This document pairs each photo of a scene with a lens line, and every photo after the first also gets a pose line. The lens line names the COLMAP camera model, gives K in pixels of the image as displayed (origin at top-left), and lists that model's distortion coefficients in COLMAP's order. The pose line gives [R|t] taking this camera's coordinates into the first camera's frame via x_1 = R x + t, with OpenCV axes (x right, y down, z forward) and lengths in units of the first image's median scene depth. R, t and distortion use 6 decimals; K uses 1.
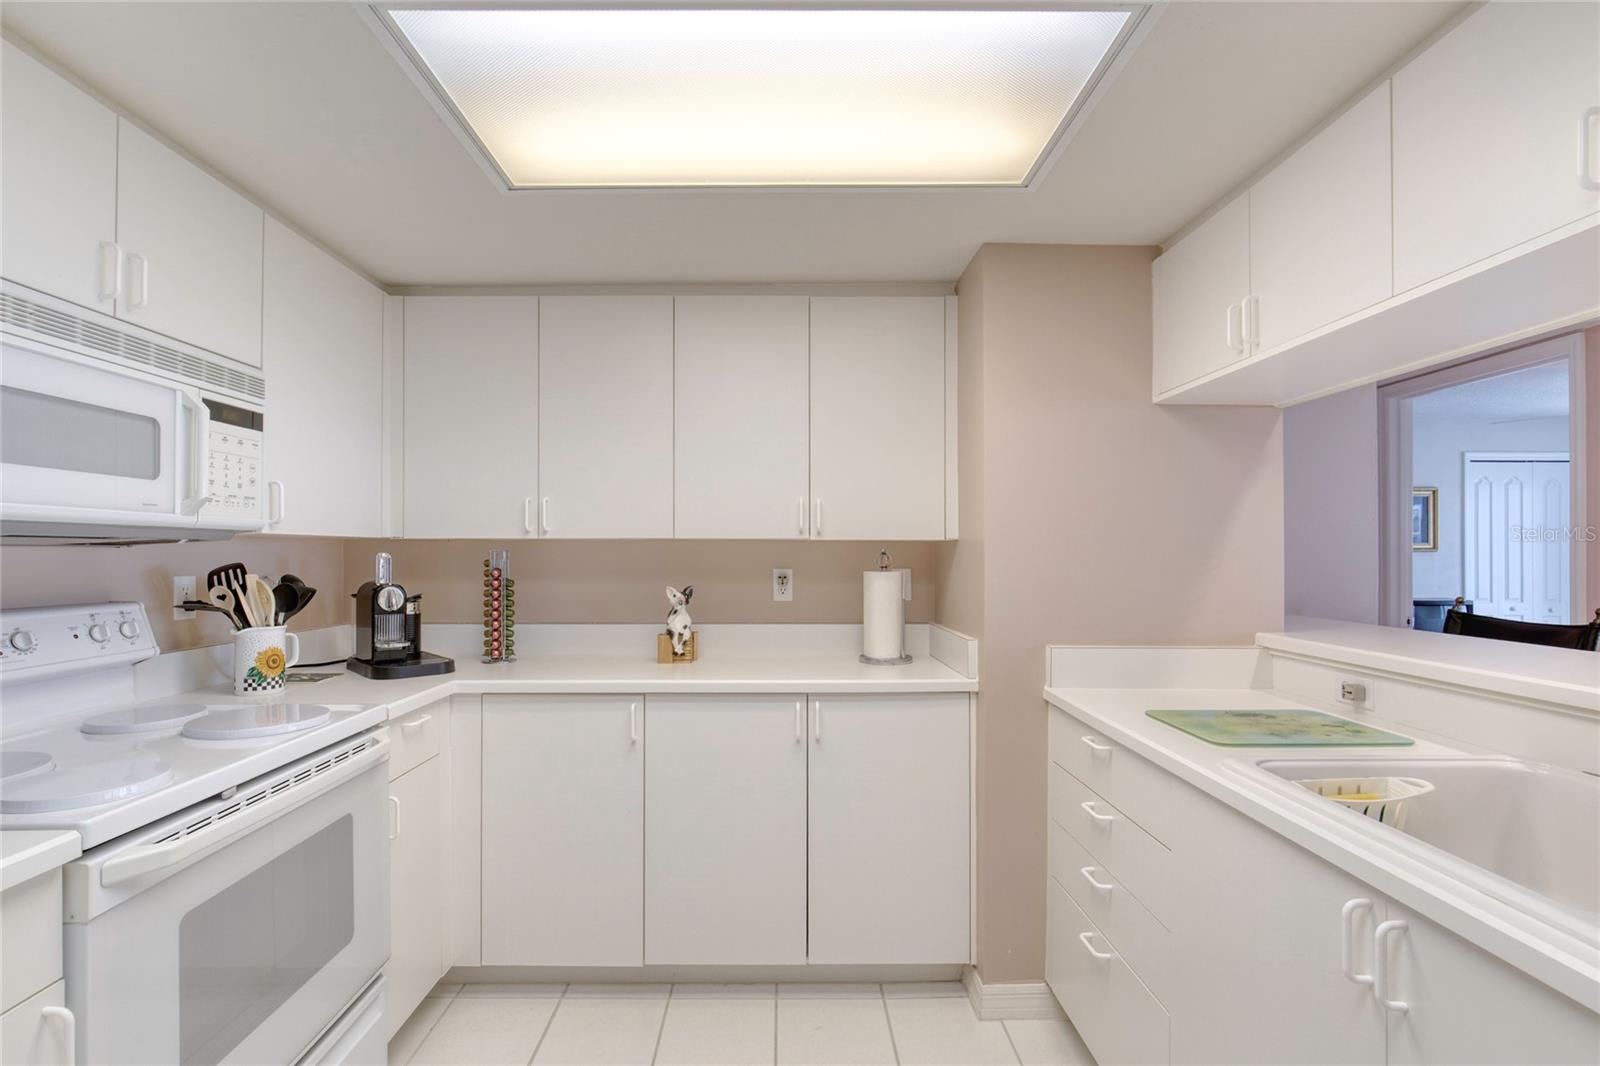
lens RADIAL K [[733.0, 0, 793.4], [0, 733.0, 543.3], [0, 0, 1]] dist [-0.001017, -0.000310]
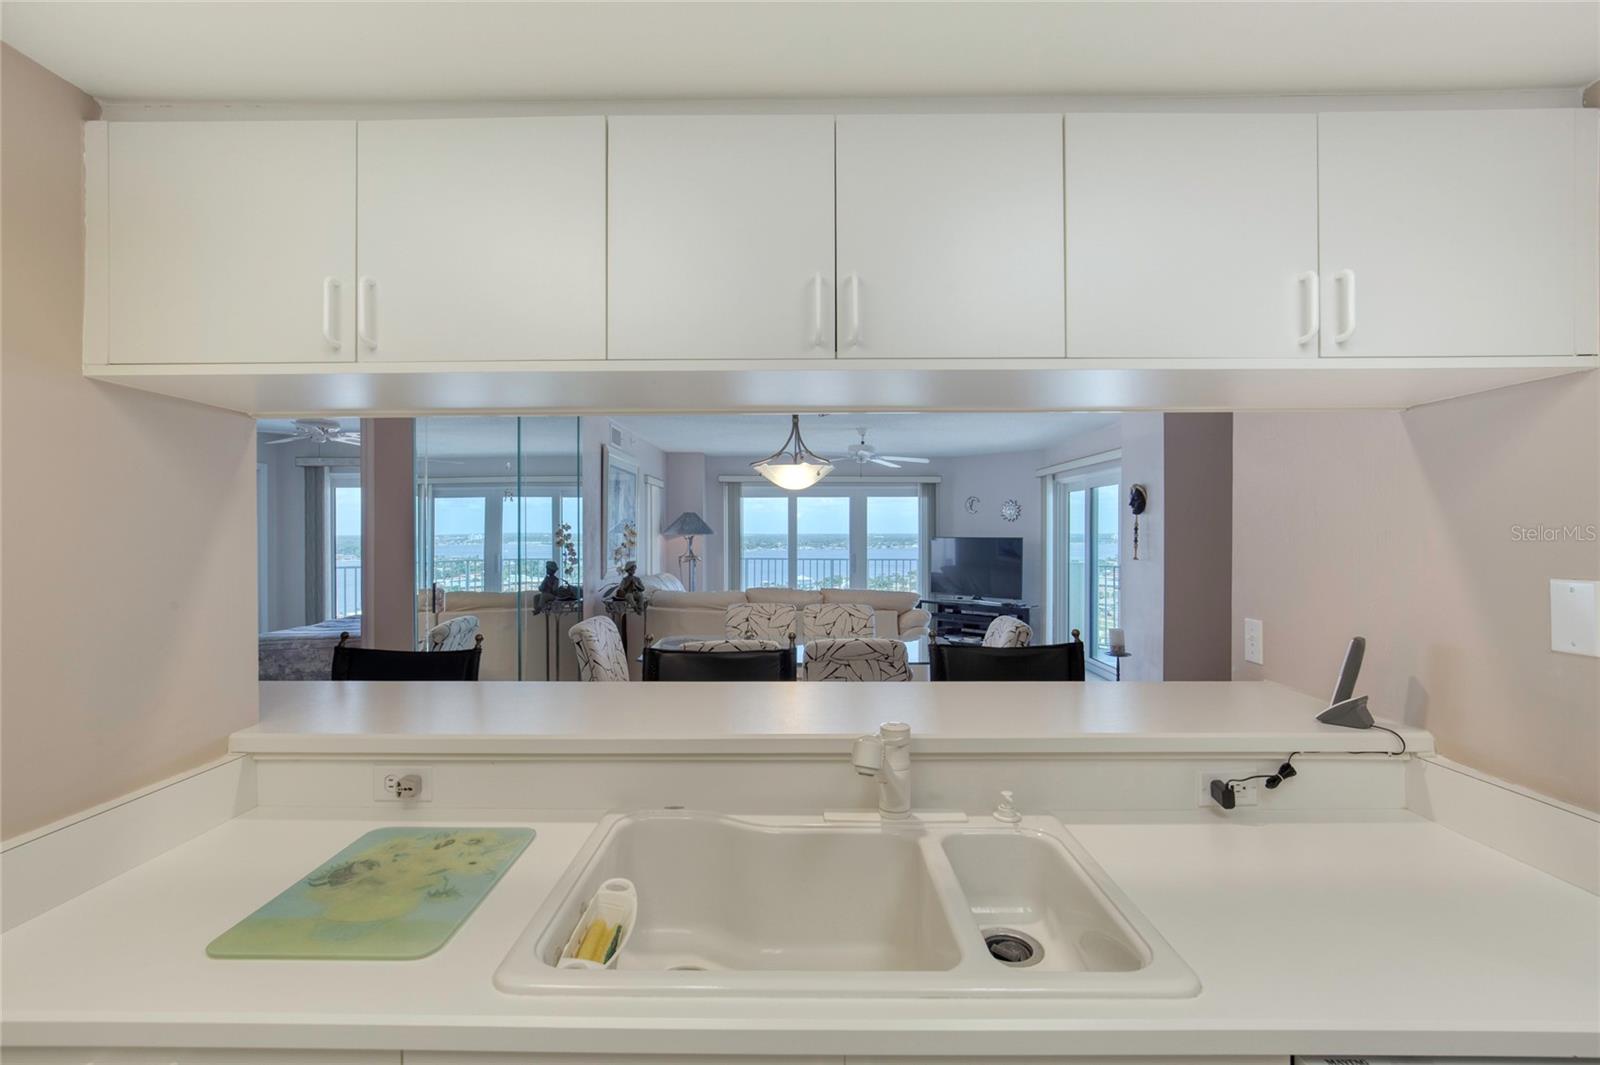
lens RADIAL K [[733.0, 0, 797.6], [0, 733.0, 538.8], [0, 0, 1]] dist [-0.001017, -0.000310]
pose [[0.030499, -0.008491, 0.999499, -0.052696], [-0.011014, 0.999900, 0.008831, -0.079473], [-0.999474, -0.011278, 0.030403, 0.445032]]
